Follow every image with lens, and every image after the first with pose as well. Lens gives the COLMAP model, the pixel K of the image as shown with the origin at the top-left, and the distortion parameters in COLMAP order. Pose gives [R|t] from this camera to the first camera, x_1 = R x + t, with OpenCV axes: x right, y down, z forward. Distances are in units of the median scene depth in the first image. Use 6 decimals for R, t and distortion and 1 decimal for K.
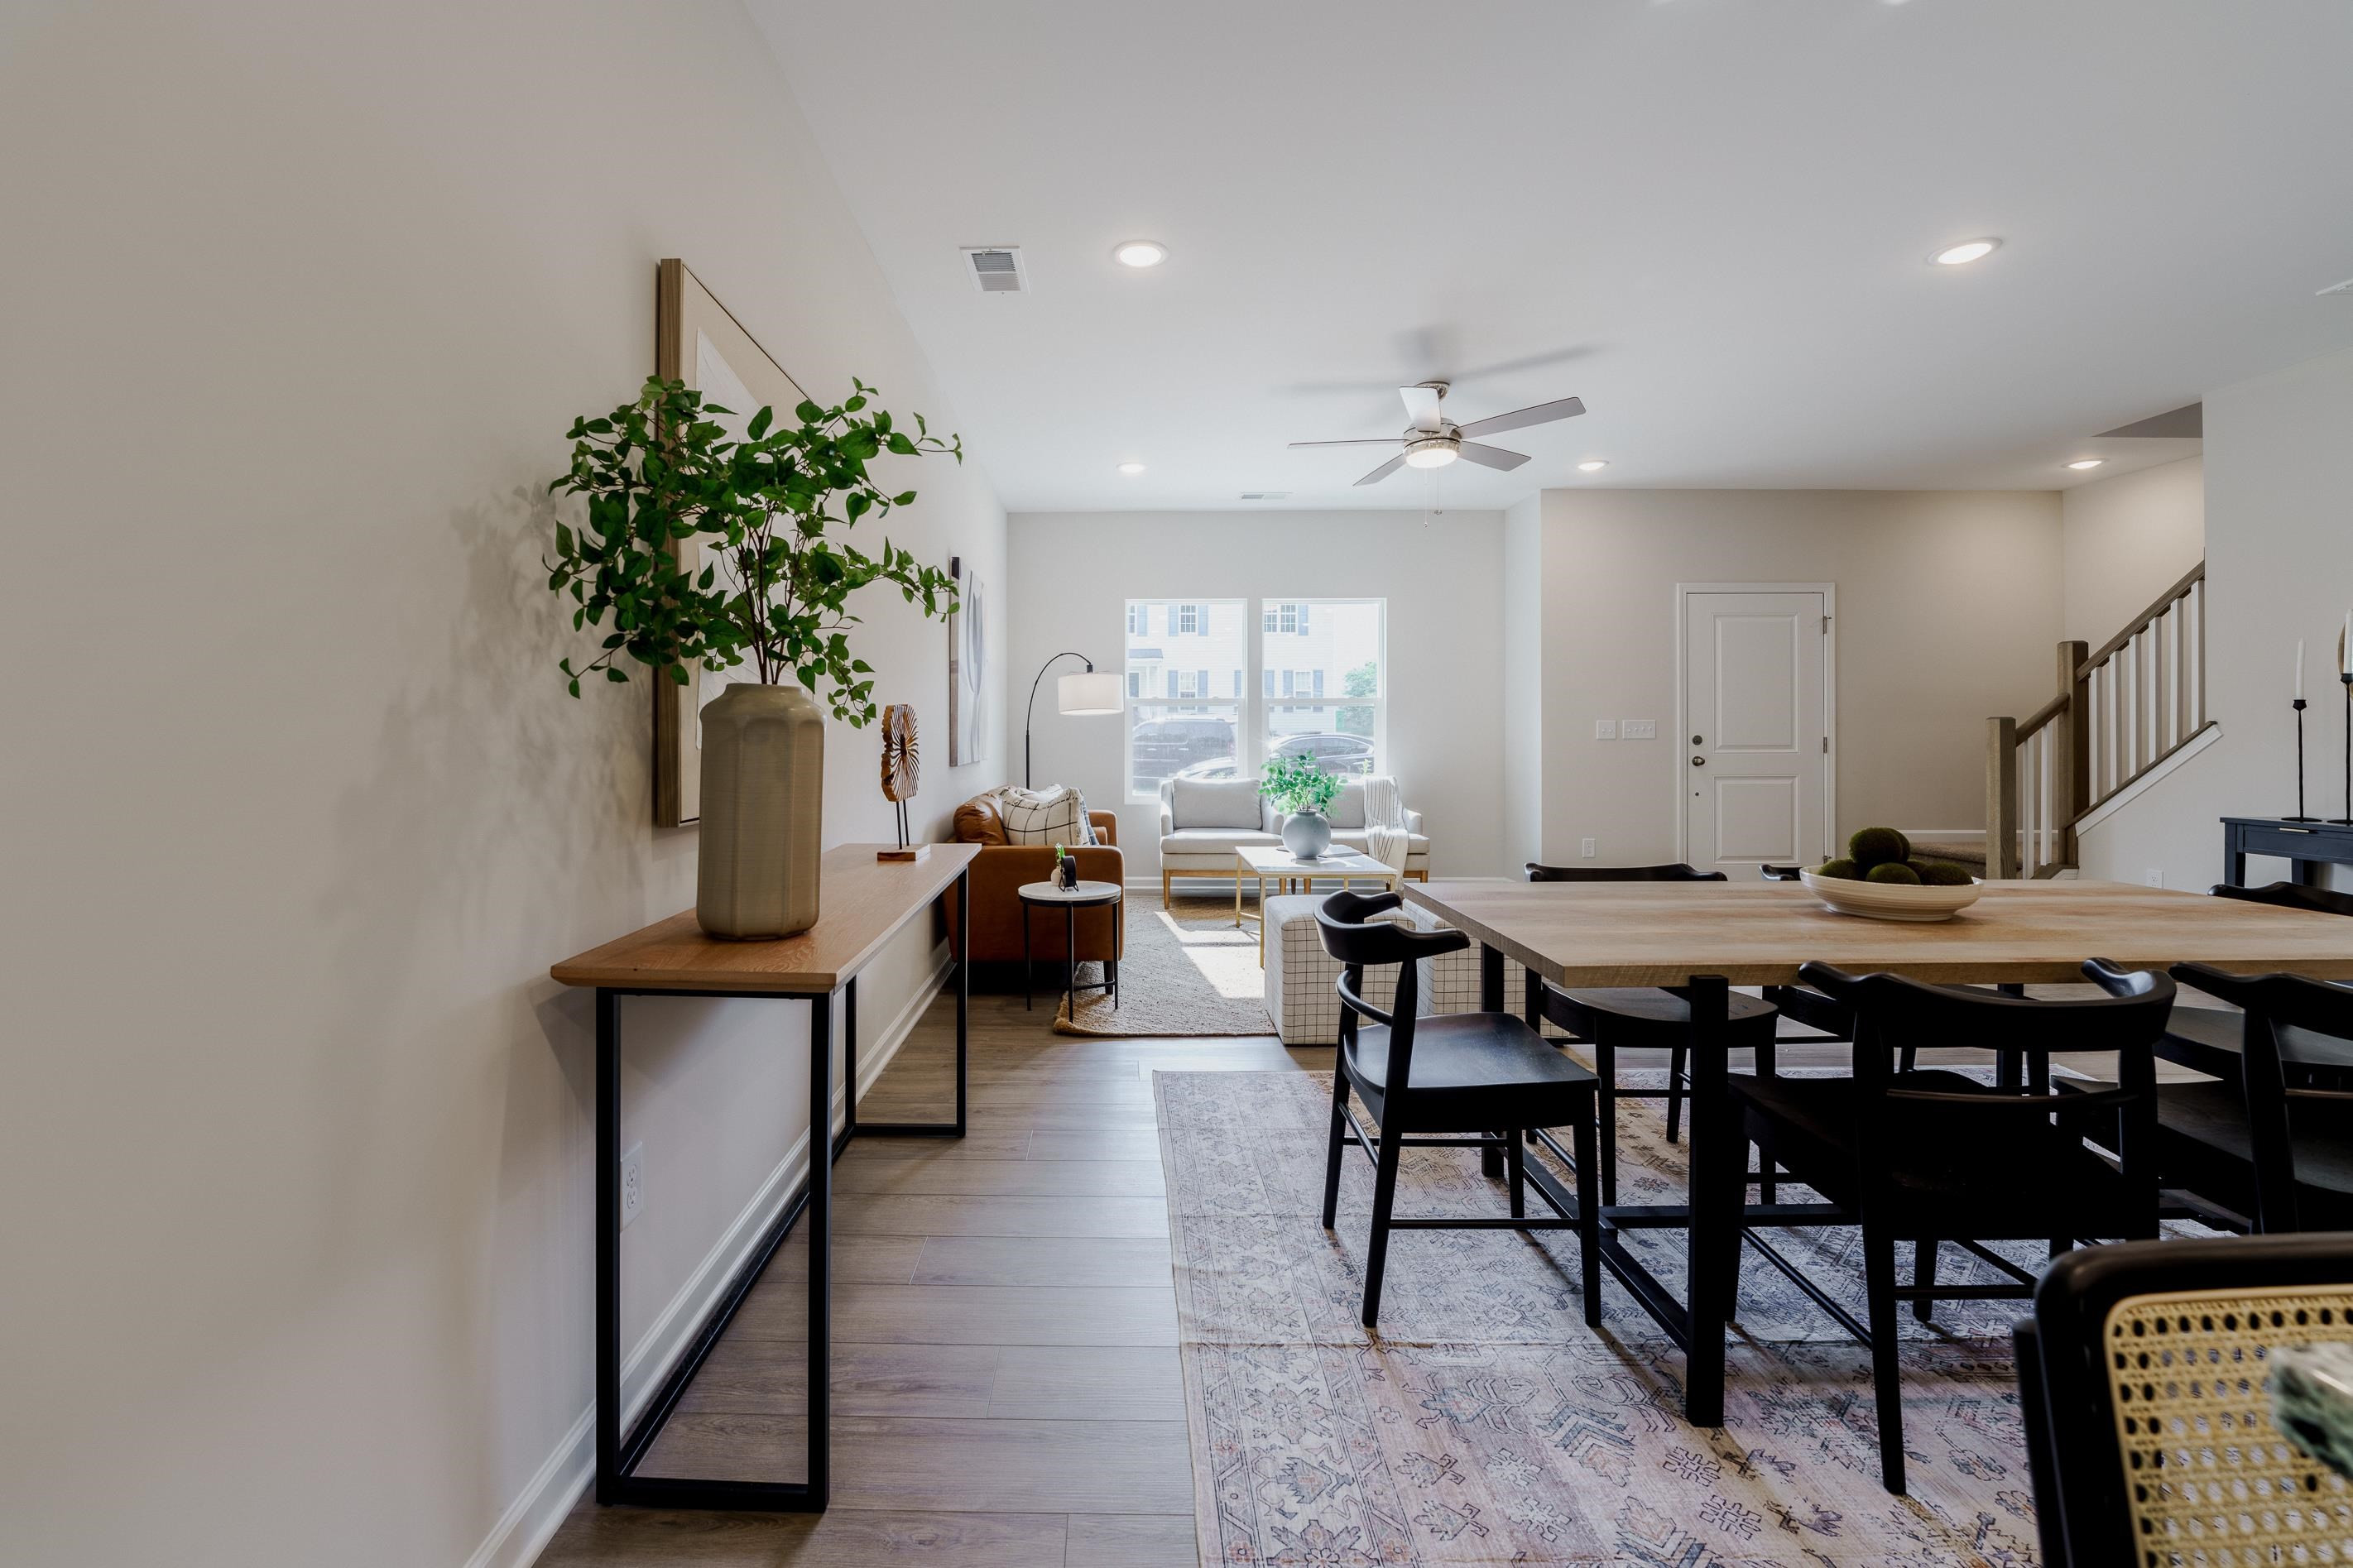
lens RADIAL K [[978.4, 0, 1099.2], [0, 978.4, 735.2], [0, 0, 1]] dist [-0.027226, 0.002868]
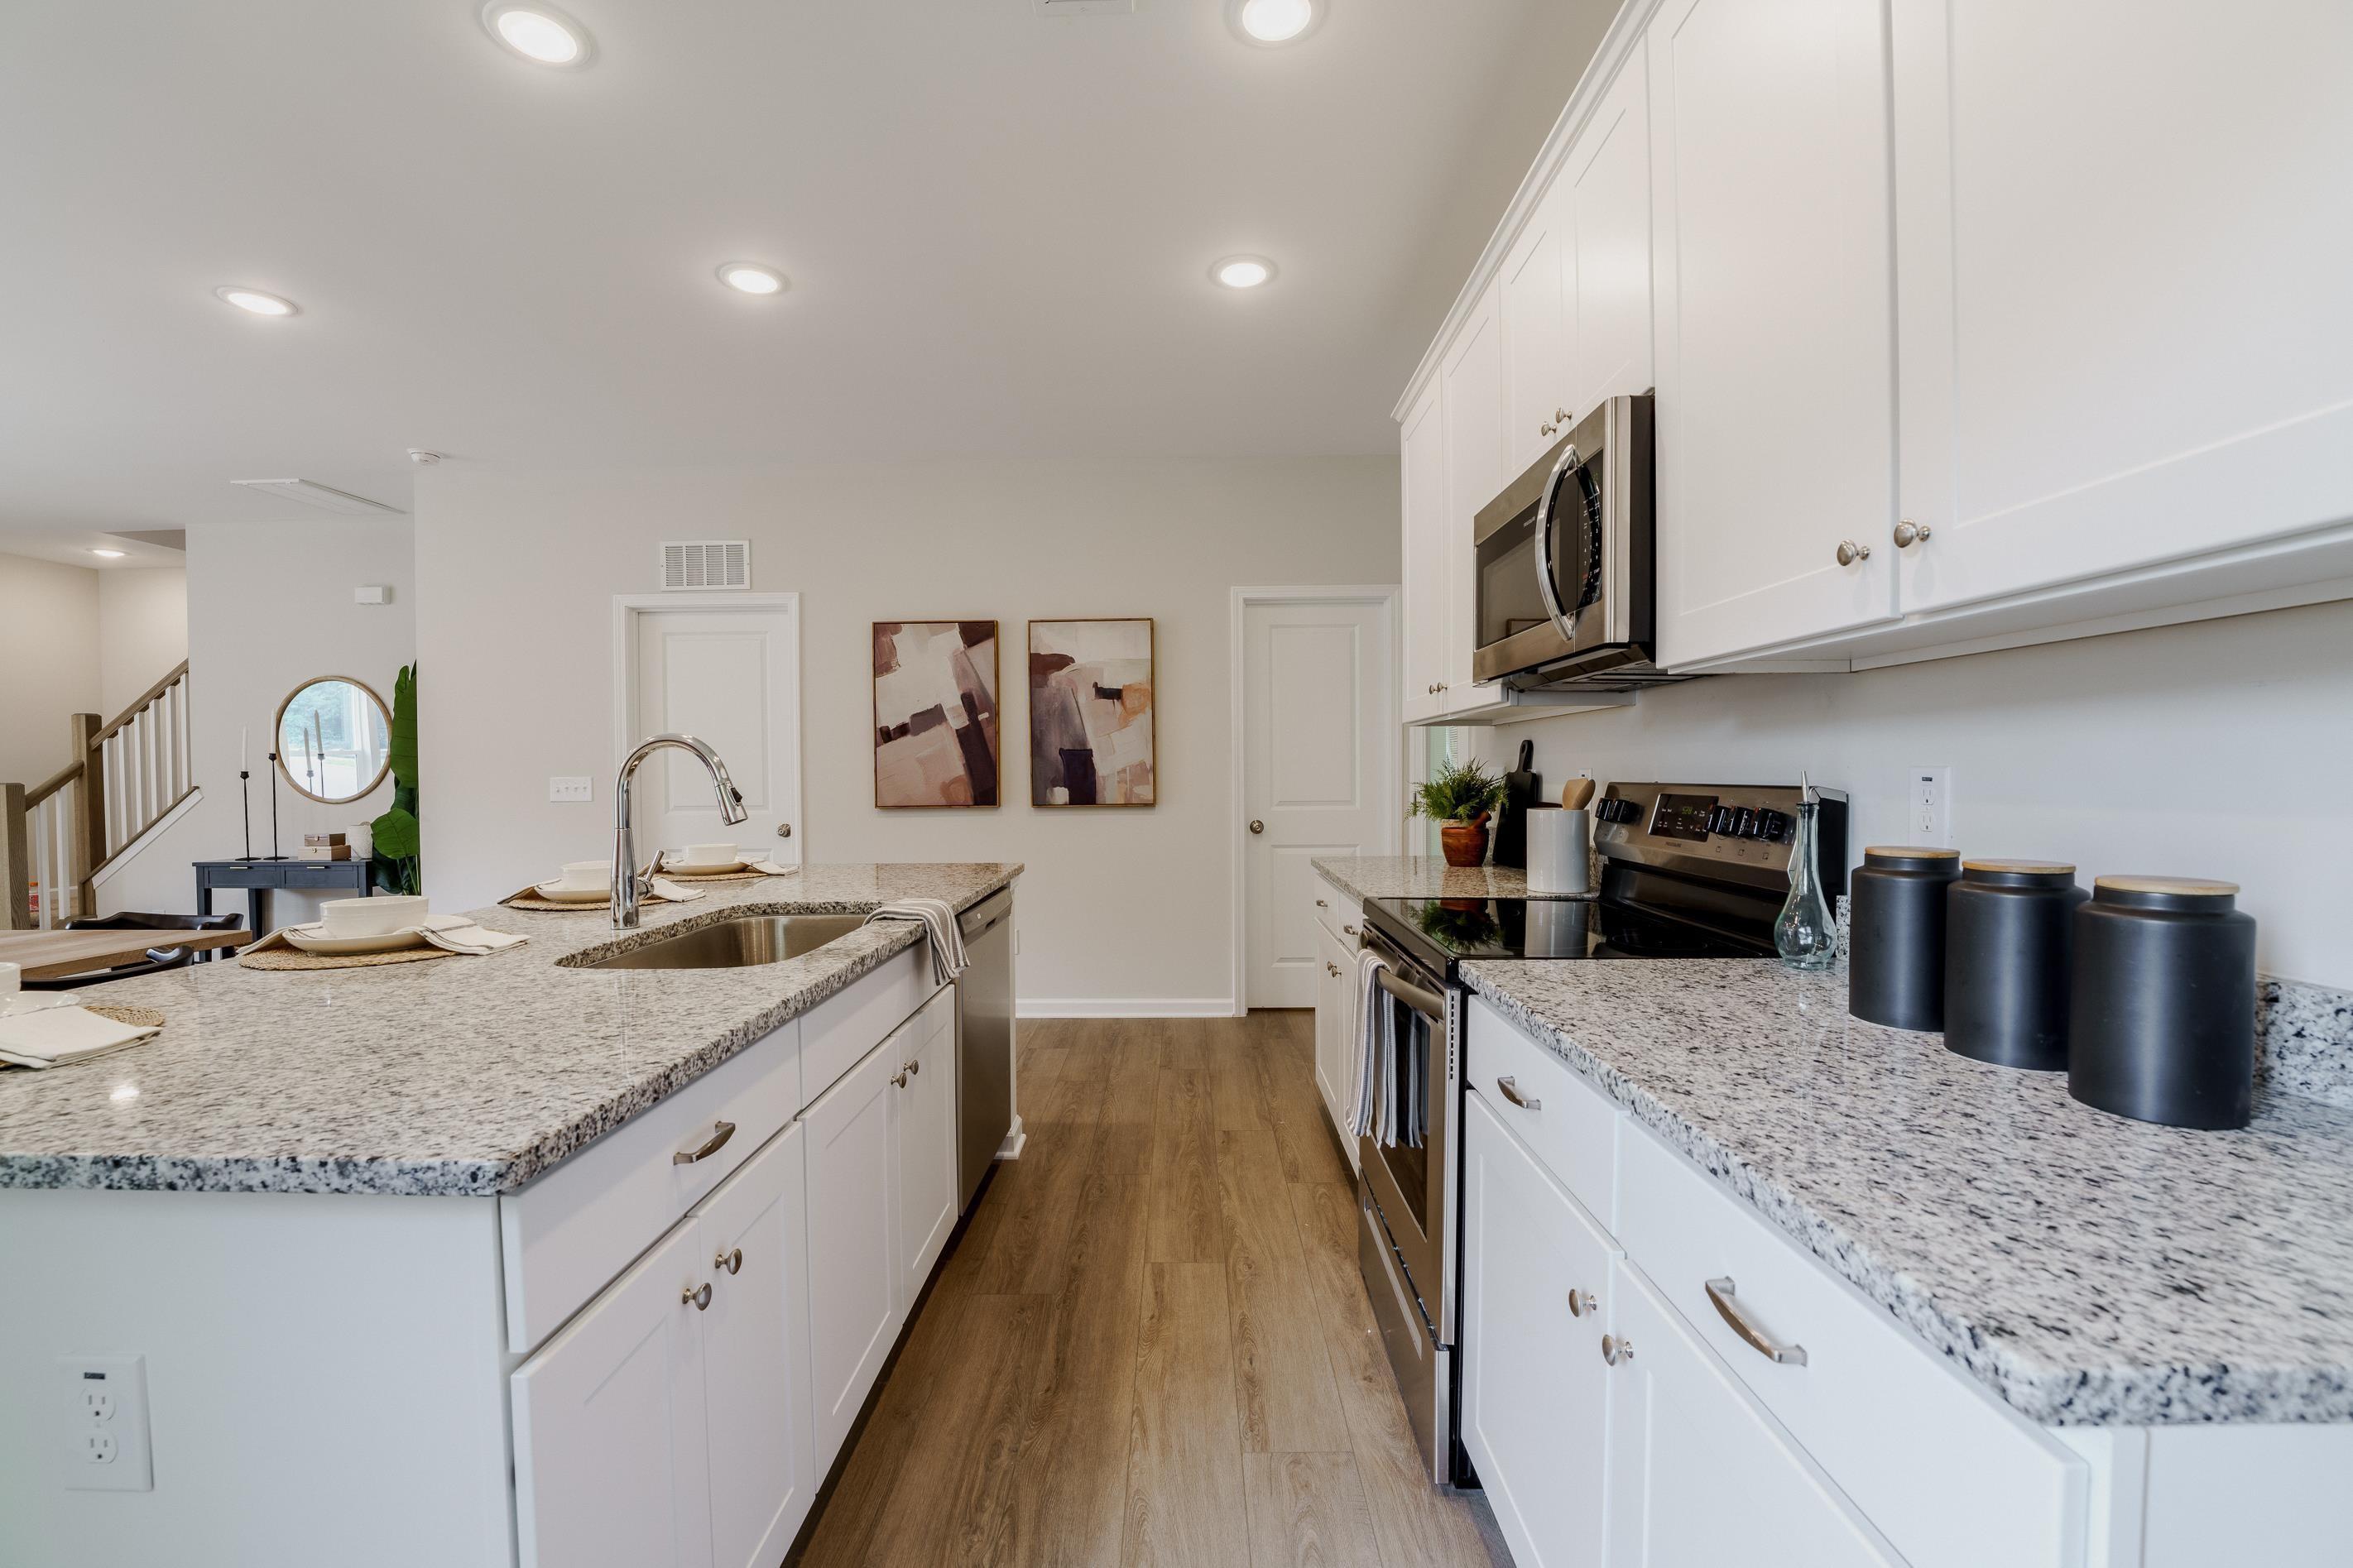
lens RADIAL K [[978.4, 0, 1181.7], [0, 978.4, 788.8], [0, 0, 1]] dist [-0.027226, 0.002868]
pose [[-0.007229, -0.017821, 0.999815, -0.087881], [0.009535, 0.999795, 0.017889, -0.020938], [-0.999928, 0.009663, -0.007058, -0.278365]]
